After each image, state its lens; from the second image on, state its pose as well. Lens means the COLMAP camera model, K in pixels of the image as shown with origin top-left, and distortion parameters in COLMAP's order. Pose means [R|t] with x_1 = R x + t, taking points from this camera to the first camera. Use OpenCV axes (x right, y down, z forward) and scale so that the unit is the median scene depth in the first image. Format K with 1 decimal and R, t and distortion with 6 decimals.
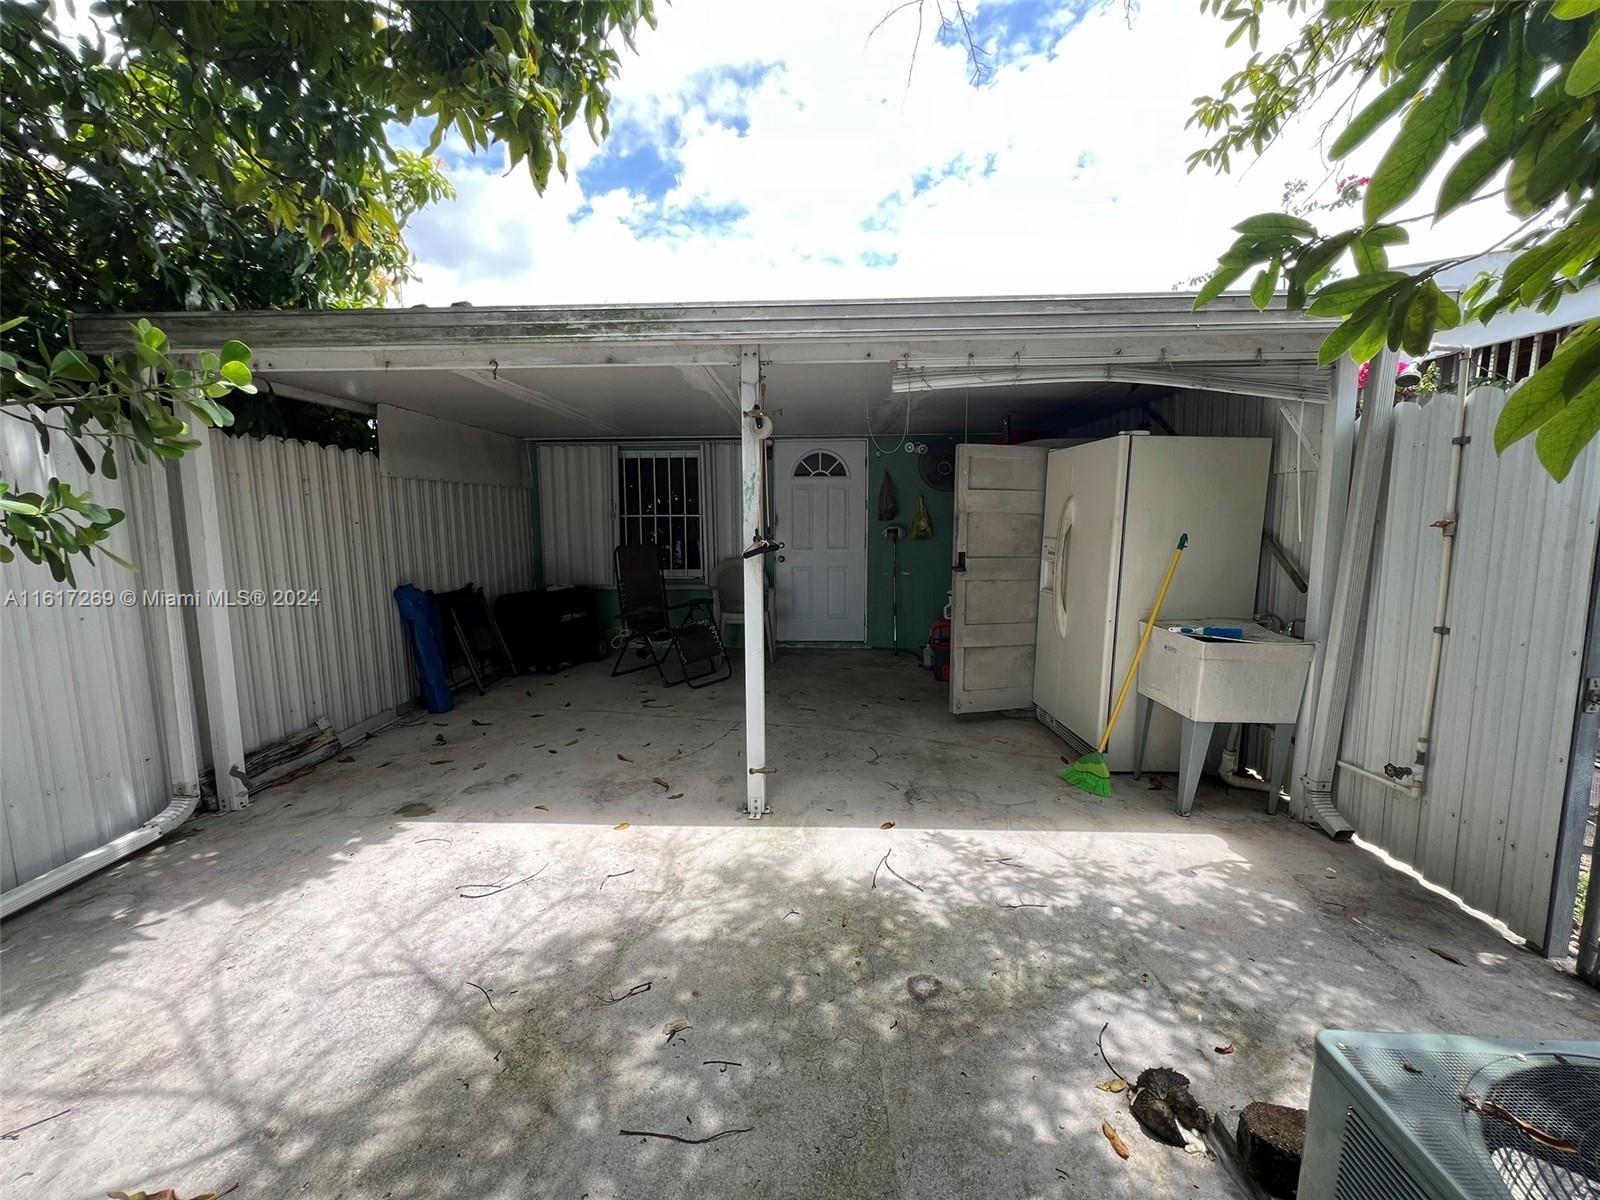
lens RADIAL K [[636.8, 0, 793.5], [0, 636.8, 578.5], [0, 0, 1]] dist [-0.008740, 0.002462]
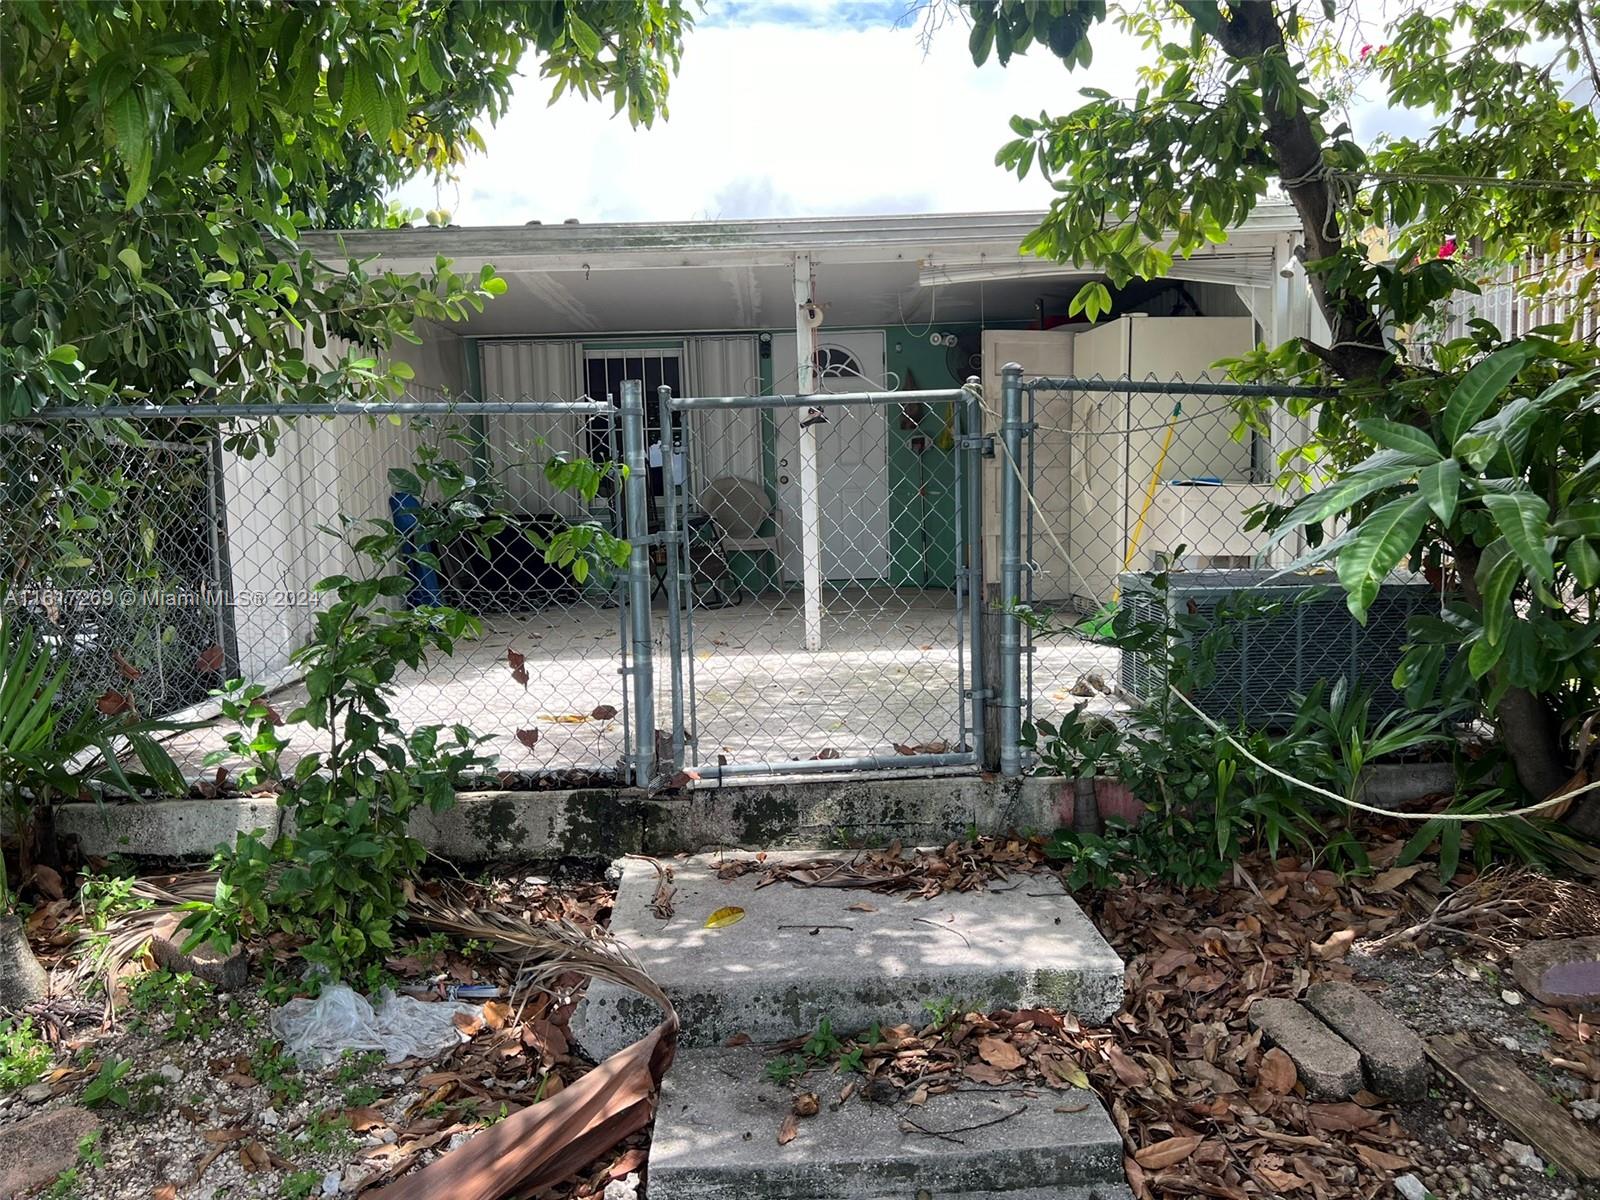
lens RADIAL K [[1200.0, 0, 783.3], [0, 1200.0, 596.6], [0, 0, 1]] dist [0.040929, -0.046934]
pose [[0.998433, -0.029025, 0.047845, -0.232039], [0.029275, 0.999561, -0.004541, 0.301881], [-0.047692, 0.005935, 0.998844, -1.278207]]
